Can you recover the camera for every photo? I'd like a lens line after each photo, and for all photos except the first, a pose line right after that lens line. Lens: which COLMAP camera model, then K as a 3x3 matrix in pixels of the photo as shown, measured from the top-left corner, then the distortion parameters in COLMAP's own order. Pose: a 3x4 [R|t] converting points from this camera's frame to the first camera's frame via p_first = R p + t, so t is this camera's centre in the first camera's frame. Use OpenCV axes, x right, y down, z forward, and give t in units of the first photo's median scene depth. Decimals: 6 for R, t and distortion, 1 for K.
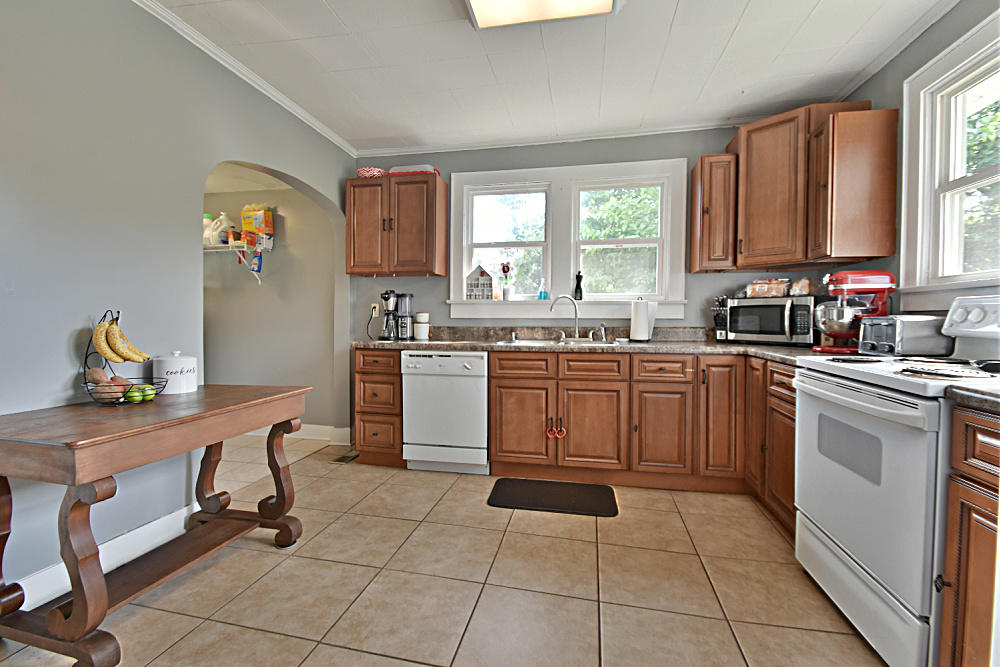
lens RADIAL K [[438.9, 0, 482.7], [0, 438.9, 327.1], [0, 0, 1]] dist [-0.013420, -0.003794]
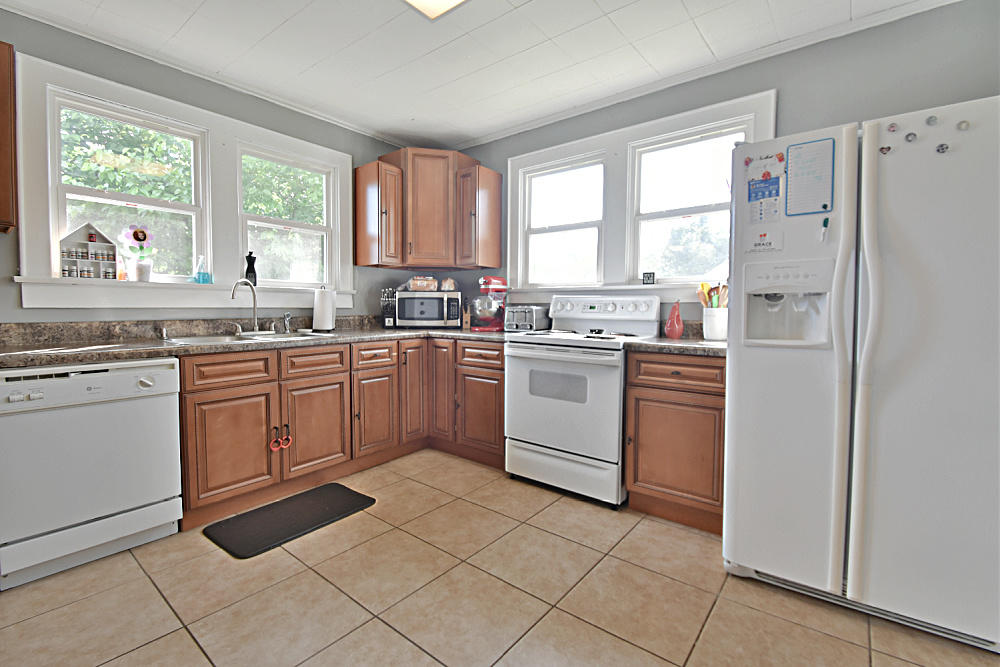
lens RADIAL K [[438.9, 0, 497.1], [0, 438.9, 329.0], [0, 0, 1]] dist [-0.013420, -0.003794]
pose [[0.423923, -0.046703, 0.904493, -0.407521], [0.015290, 0.998896, 0.044412, -0.010880], [-0.905569, -0.004997, 0.424169, 0.261908]]
